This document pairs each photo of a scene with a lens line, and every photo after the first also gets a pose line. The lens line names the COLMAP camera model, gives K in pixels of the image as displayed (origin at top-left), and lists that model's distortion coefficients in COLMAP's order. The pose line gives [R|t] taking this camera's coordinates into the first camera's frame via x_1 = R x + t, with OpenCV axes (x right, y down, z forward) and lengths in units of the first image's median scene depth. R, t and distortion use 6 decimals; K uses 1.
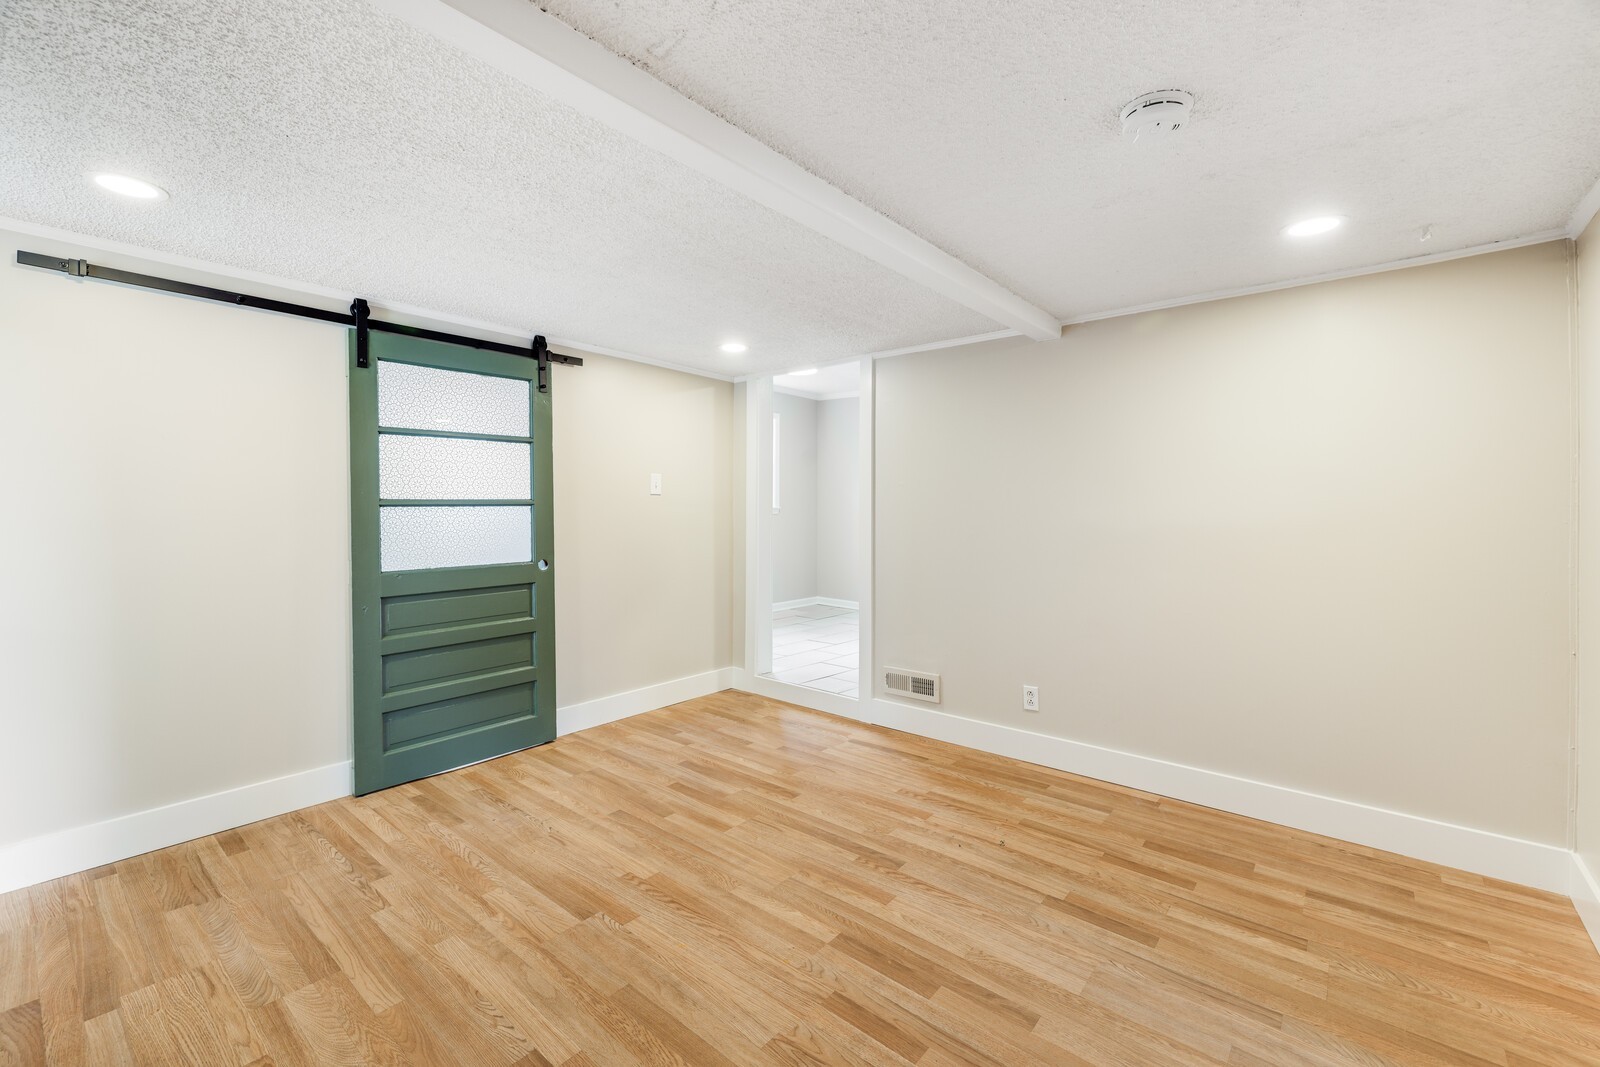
lens RADIAL K [[671.8, 0, 793.9], [0, 671.8, 526.1], [0, 0, 1]] dist [0.000004, -0.000205]
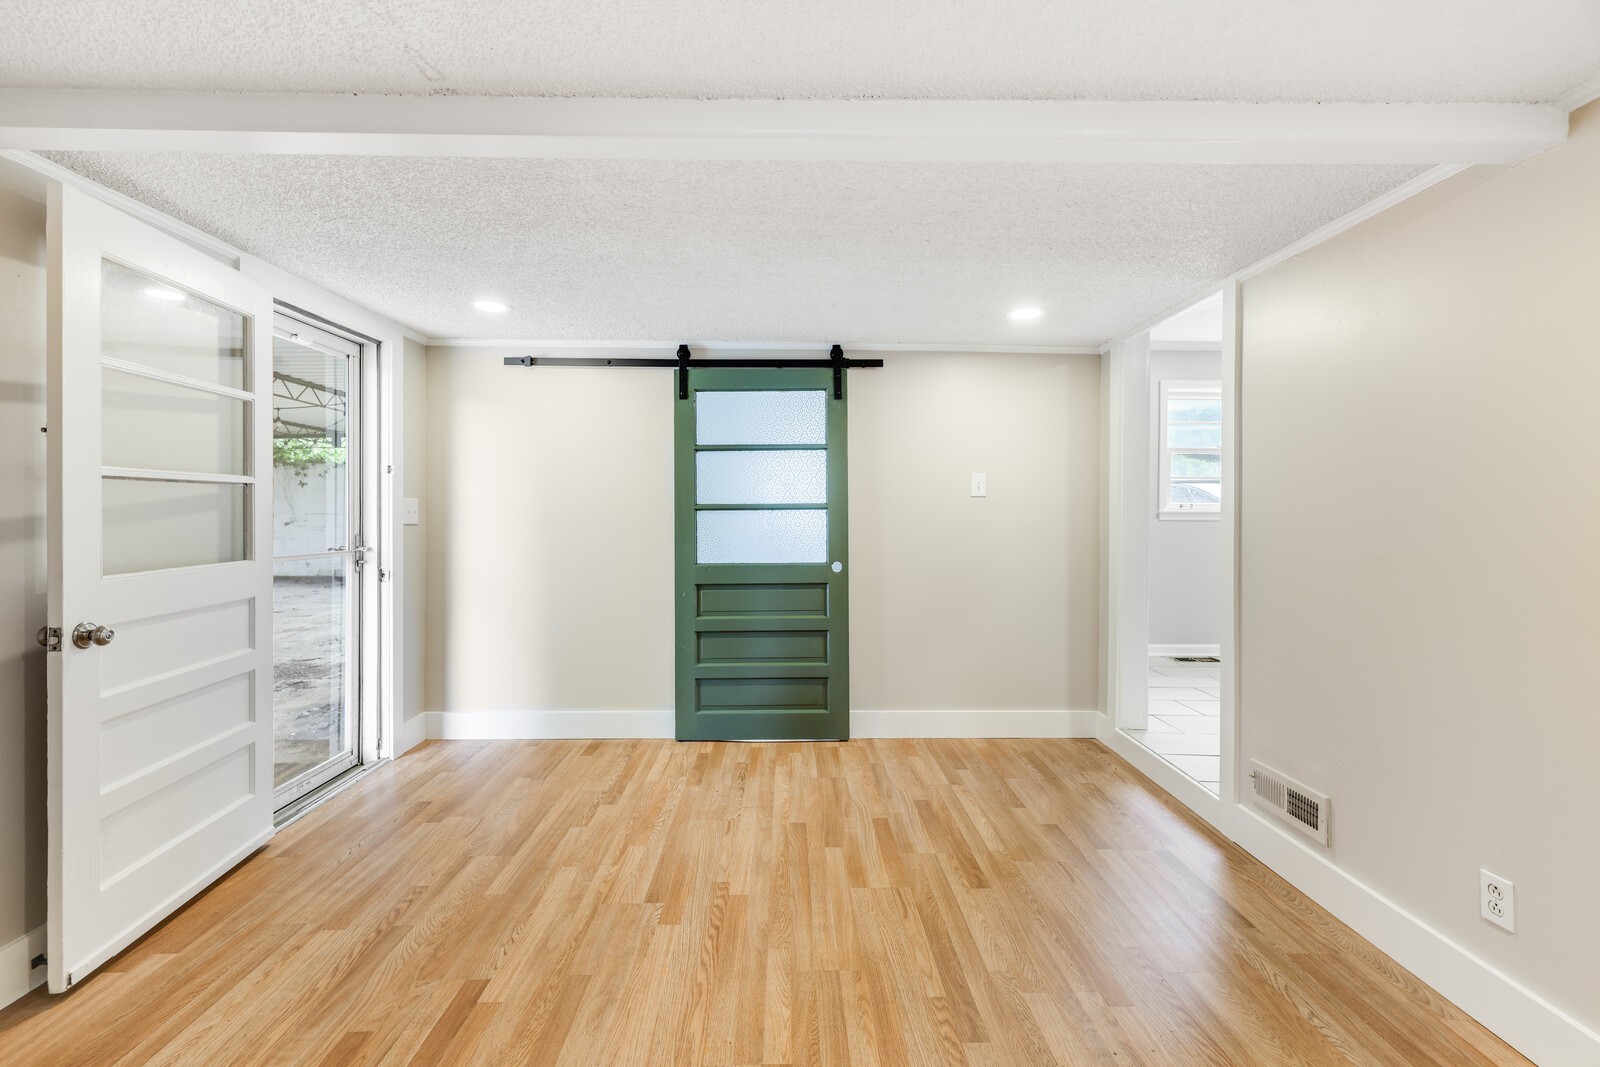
lens RADIAL K [[671.8, 0, 799.9], [0, 671.8, 524.5], [0, 0, 1]] dist [0.000004, -0.000205]
pose [[0.658007, 0.013308, -0.752894, 0.422579], [-0.021159, 0.999776, -0.000820, -0.005633], [0.752714, 0.016471, 0.658141, 0.323953]]
